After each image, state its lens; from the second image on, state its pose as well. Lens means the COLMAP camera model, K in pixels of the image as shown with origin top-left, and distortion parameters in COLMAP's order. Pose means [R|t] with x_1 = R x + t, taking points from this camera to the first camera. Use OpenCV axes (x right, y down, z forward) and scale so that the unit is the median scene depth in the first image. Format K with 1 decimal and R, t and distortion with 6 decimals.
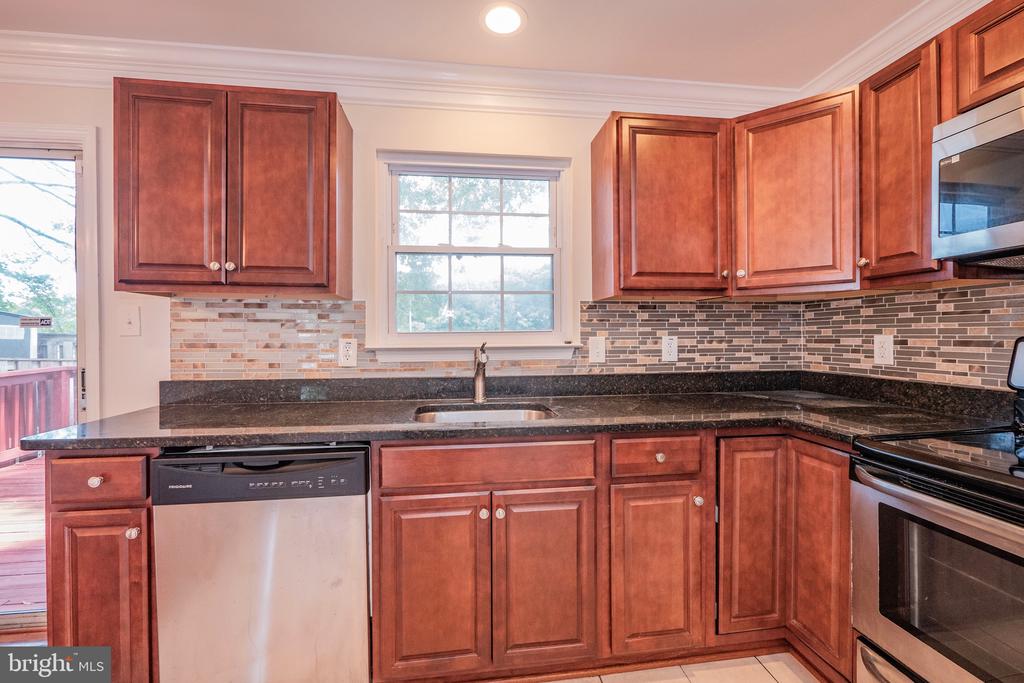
lens RADIAL K [[434.8, 0, 512.8], [0, 434.8, 338.1], [0, 0, 1]] dist [-0.002229, -0.000185]
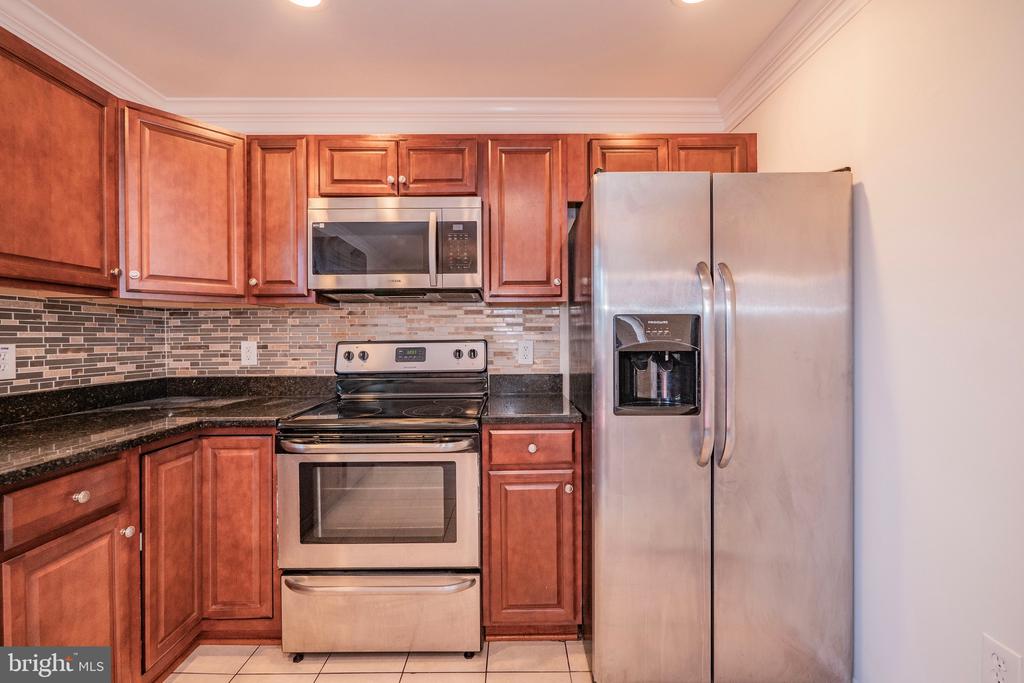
lens RADIAL K [[434.8, 0, 512.8], [0, 434.8, 338.1], [0, 0, 1]] dist [-0.002229, -0.000185]
pose [[0.124365, 0.004693, 0.992225, -0.284254], [0.014366, 0.999875, -0.006530, 0.002537], [-0.992133, 0.015067, 0.124282, 0.102010]]
